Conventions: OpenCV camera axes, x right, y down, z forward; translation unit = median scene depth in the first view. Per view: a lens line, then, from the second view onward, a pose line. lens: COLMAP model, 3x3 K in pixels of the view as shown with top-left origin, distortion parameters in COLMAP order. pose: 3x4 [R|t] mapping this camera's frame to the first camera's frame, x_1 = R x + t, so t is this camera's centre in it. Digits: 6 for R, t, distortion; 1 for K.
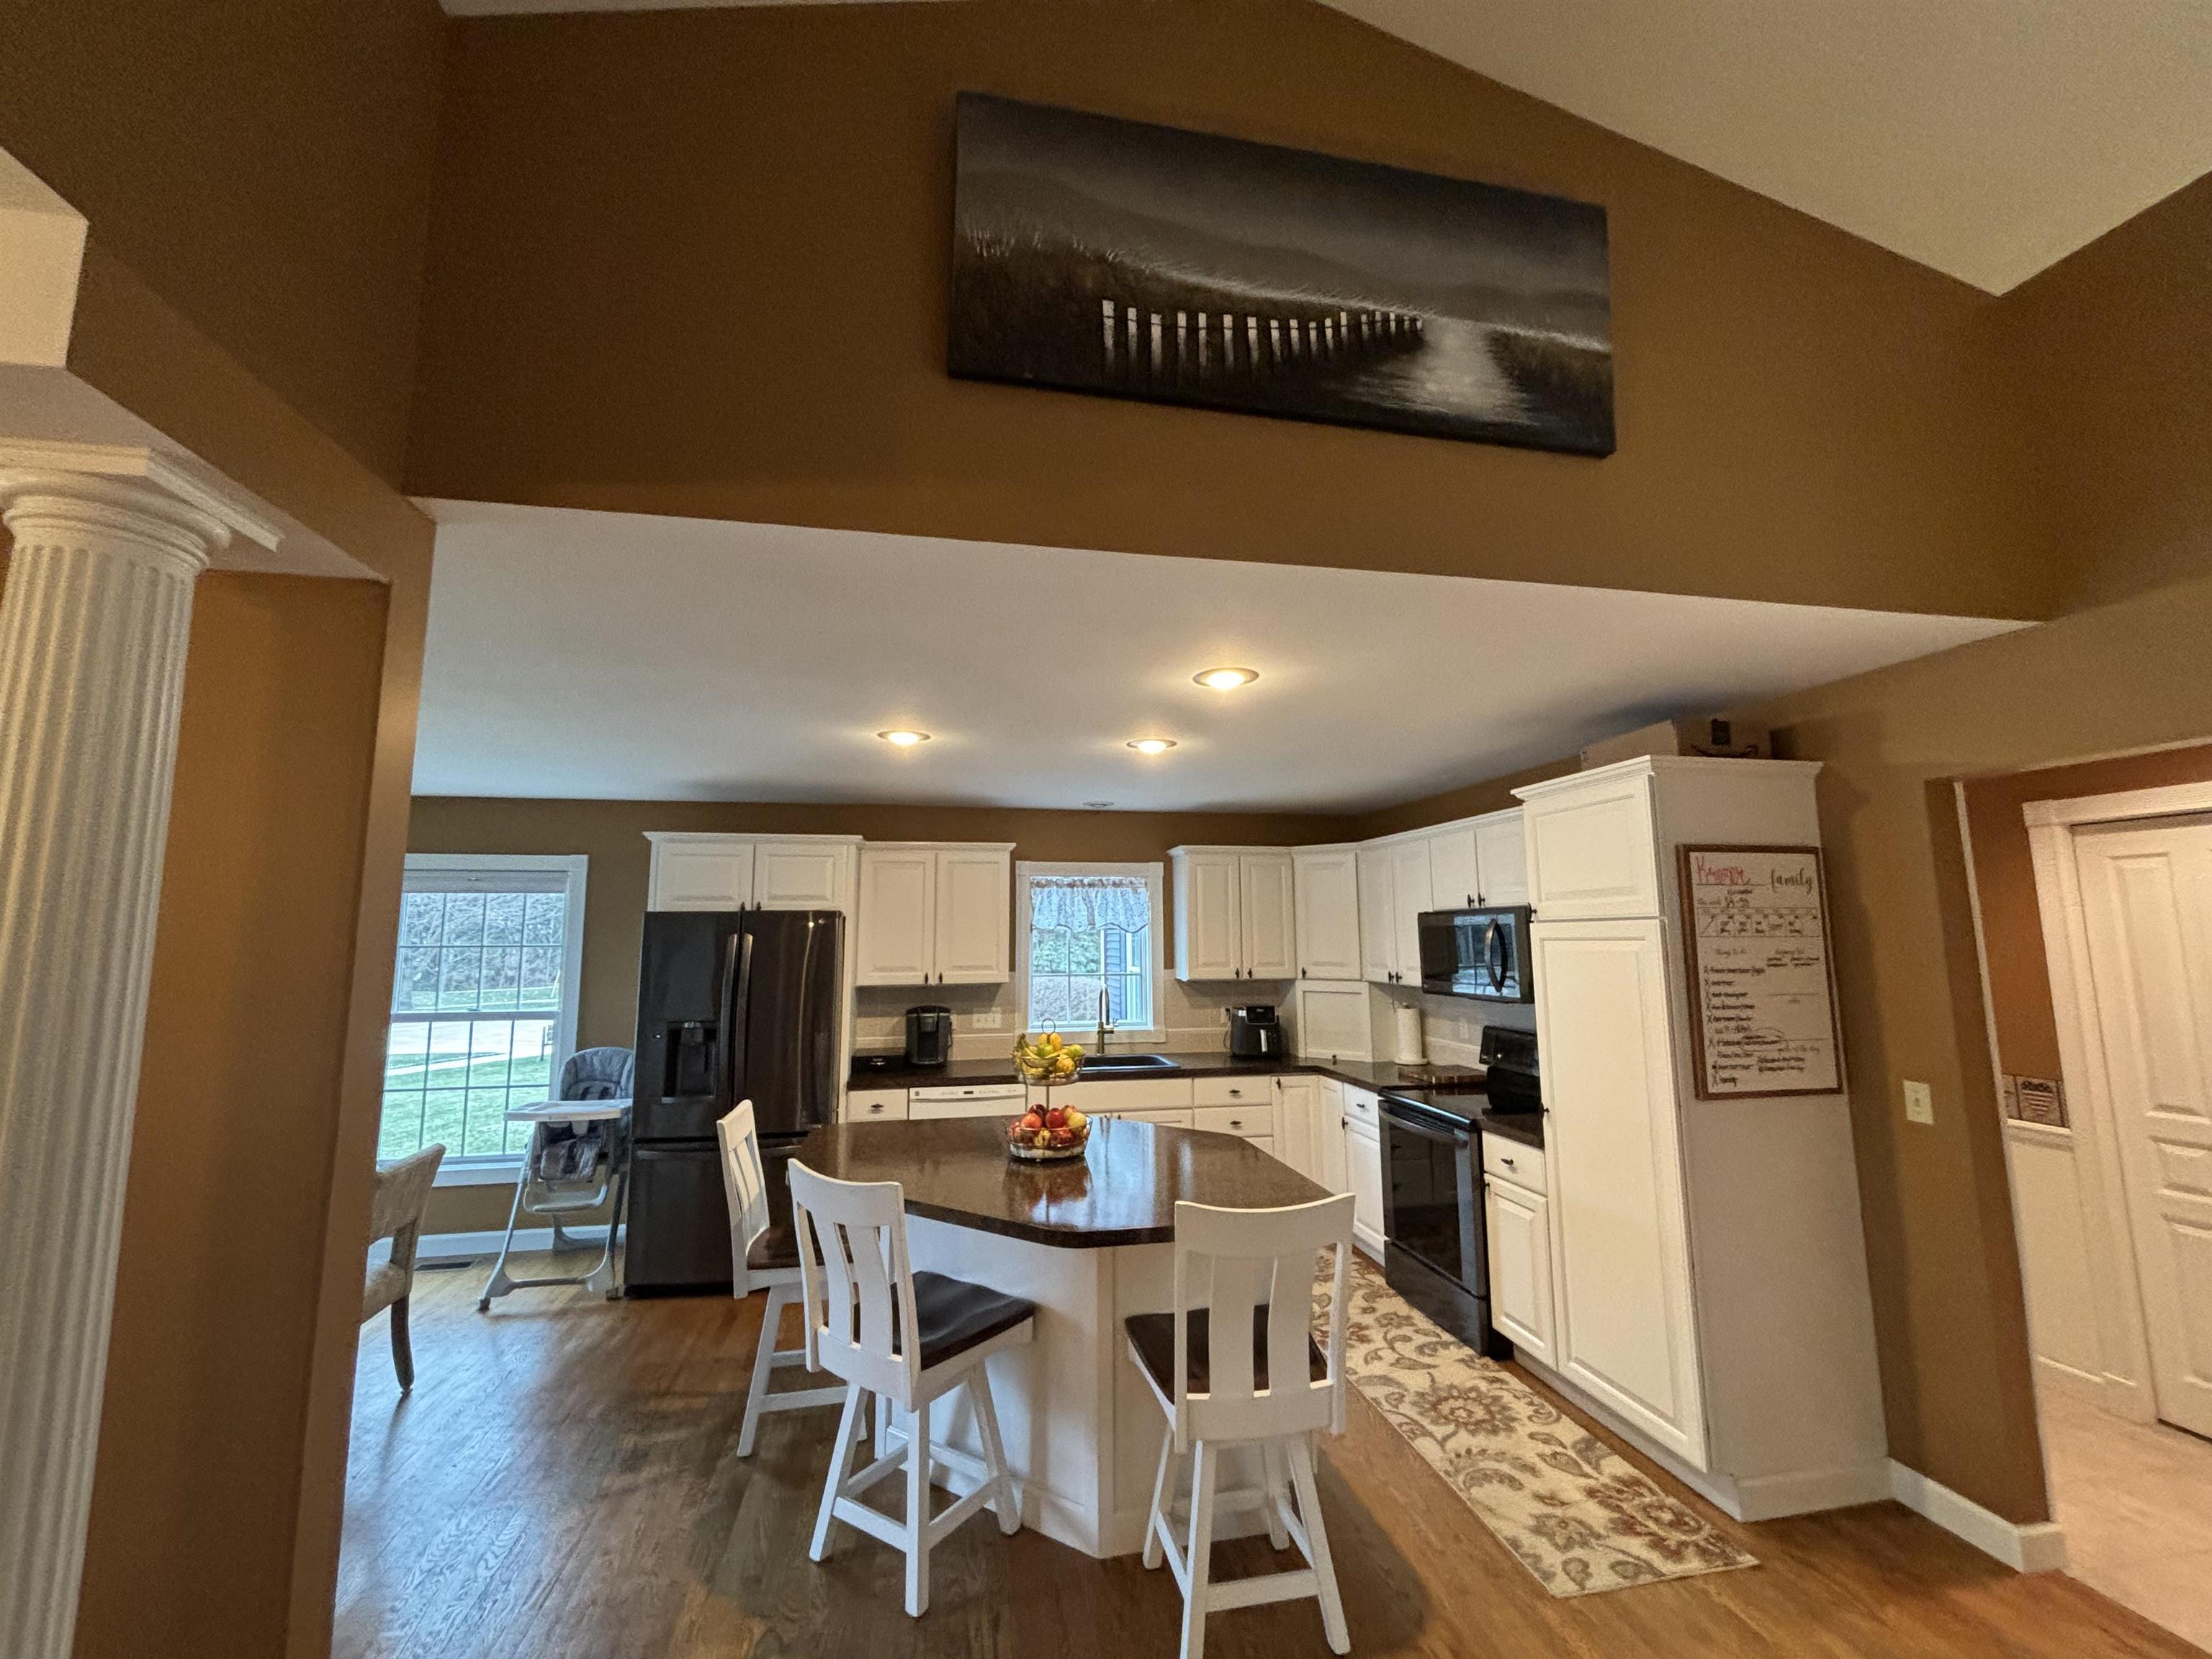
lens RADIAL K [[890.9, 0, 1106.0], [0, 890.9, 829.5], [0, 0, 1]] dist [0.002467, 0.000131]
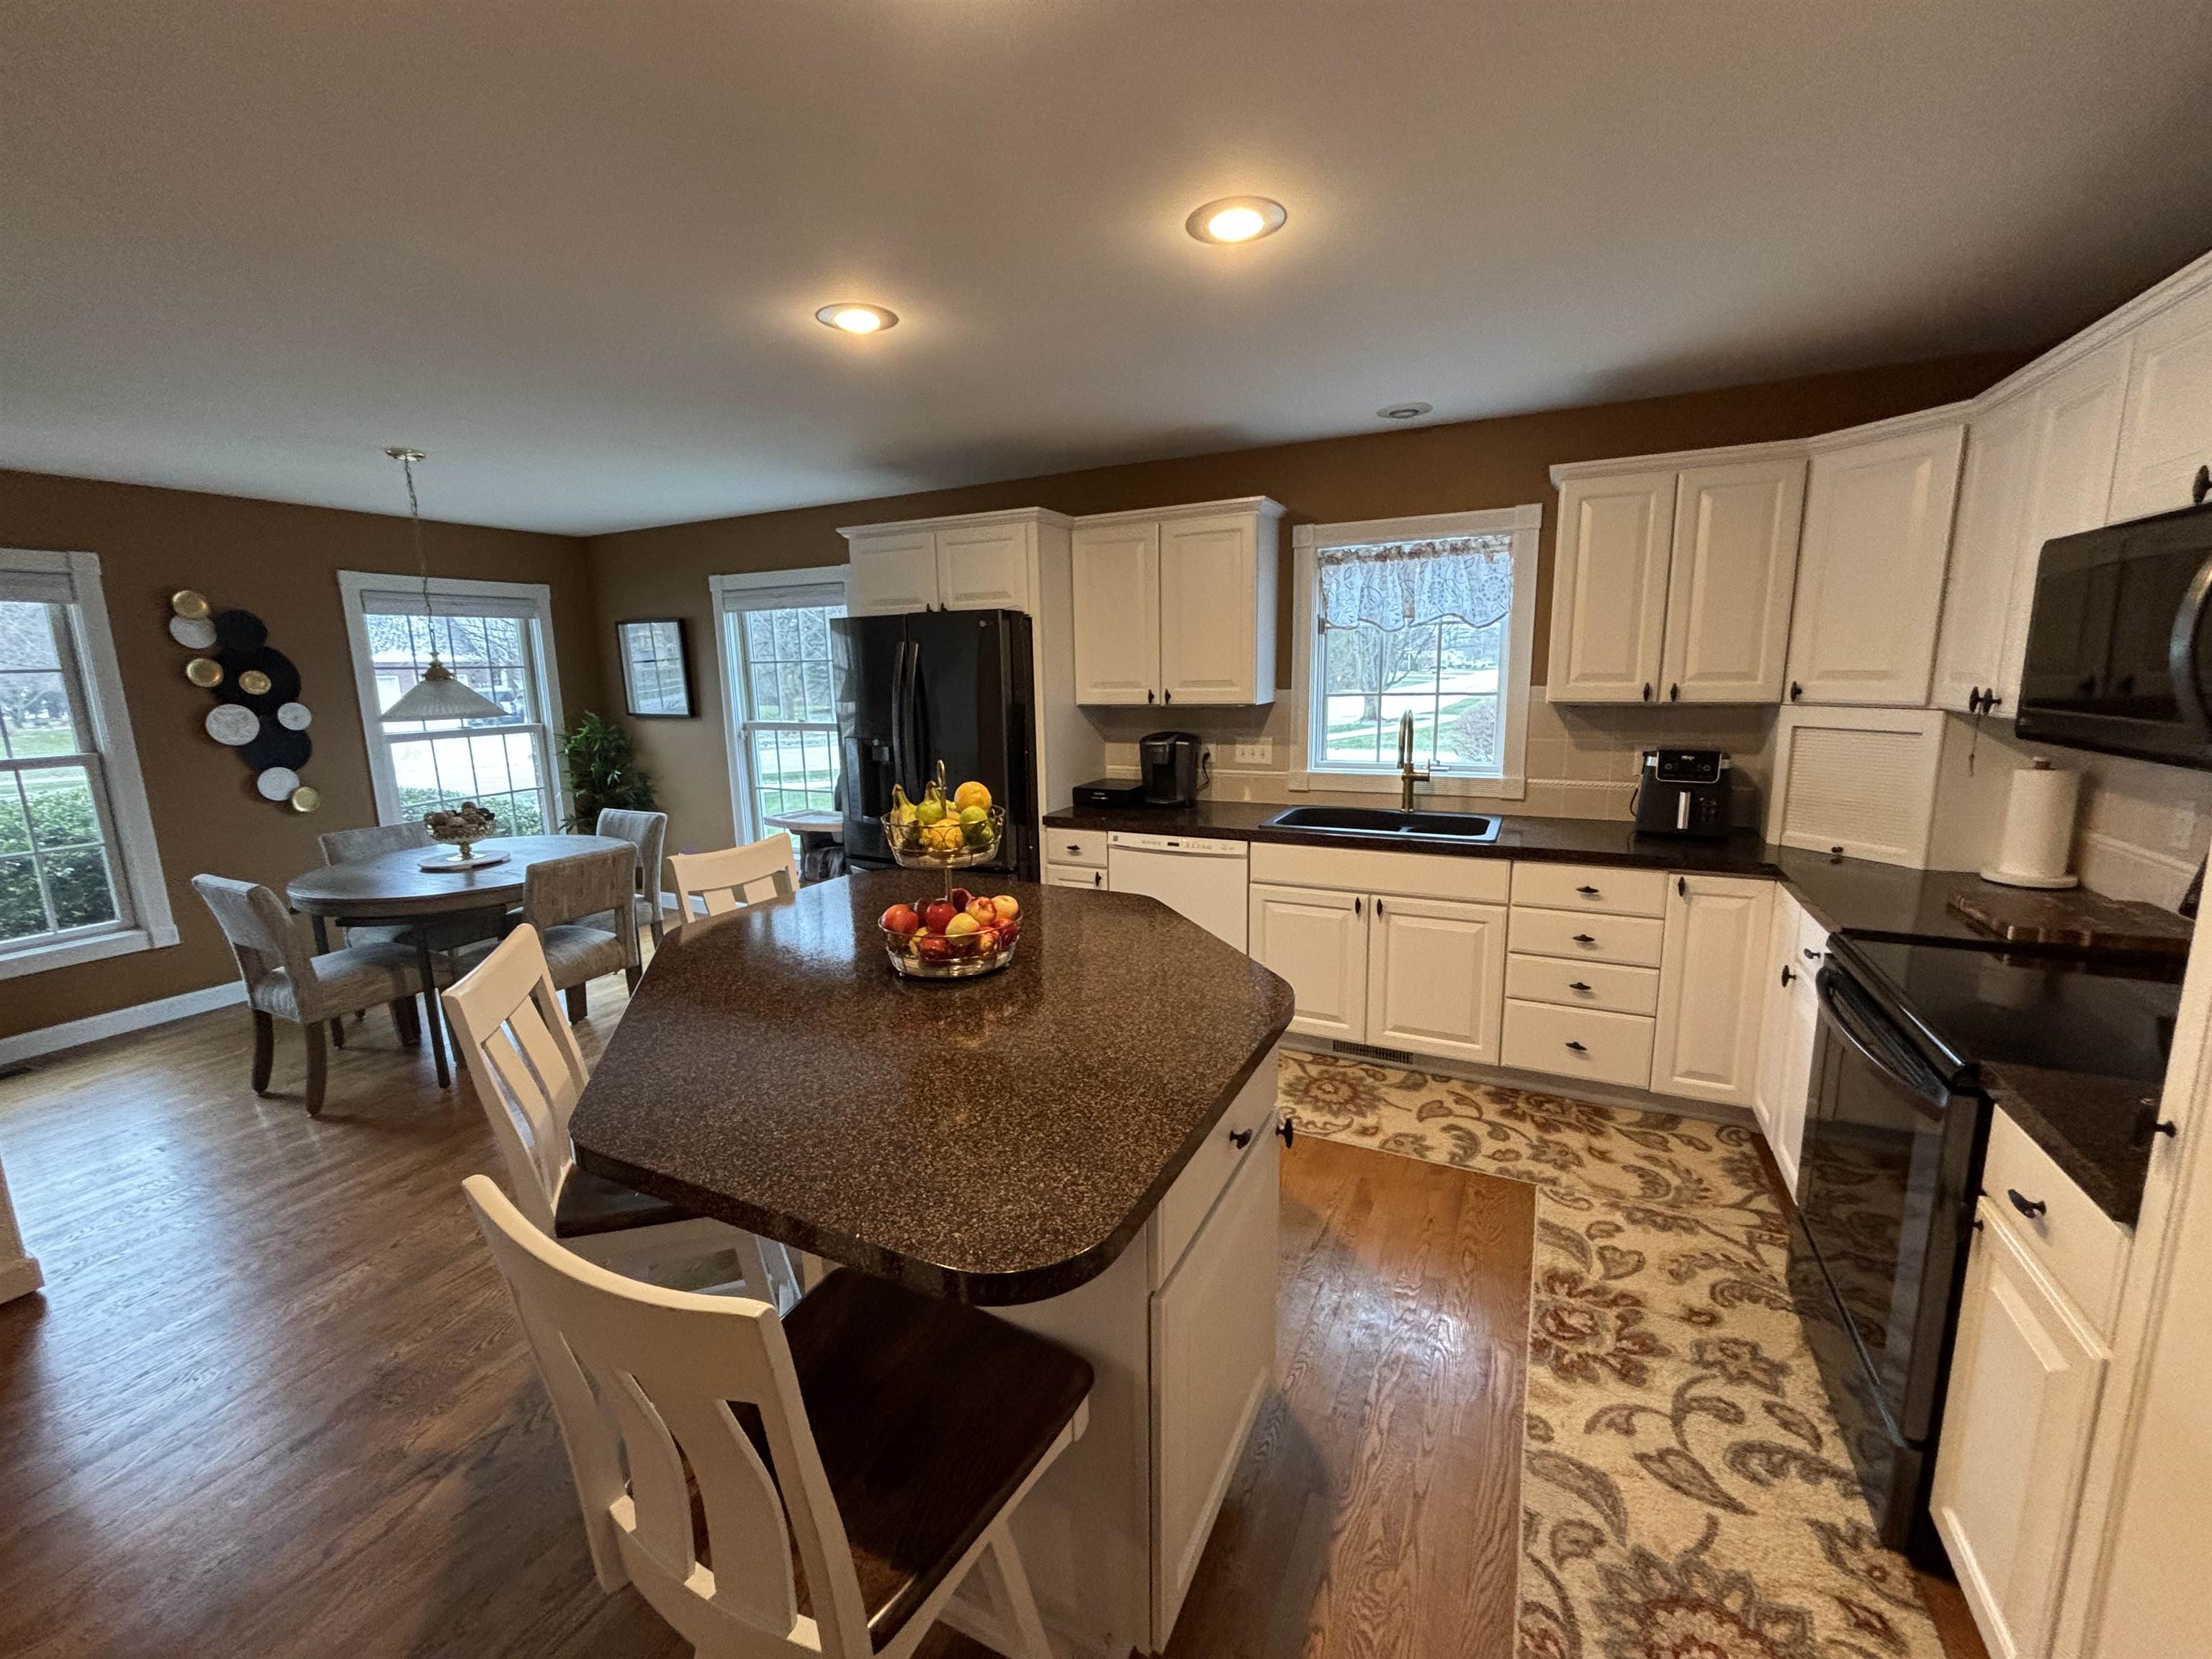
lens RADIAL K [[882.2, 0, 1110.5], [0, 882.2, 840.5], [0, 0, 1]] dist [0.011460, -0.000349]
pose [[0.797634, 0.106042, -0.593747, 0.243580], [0.088636, 0.953126, 0.289299, 0.063993], [0.596594, -0.283382, 0.750847, 0.381105]]
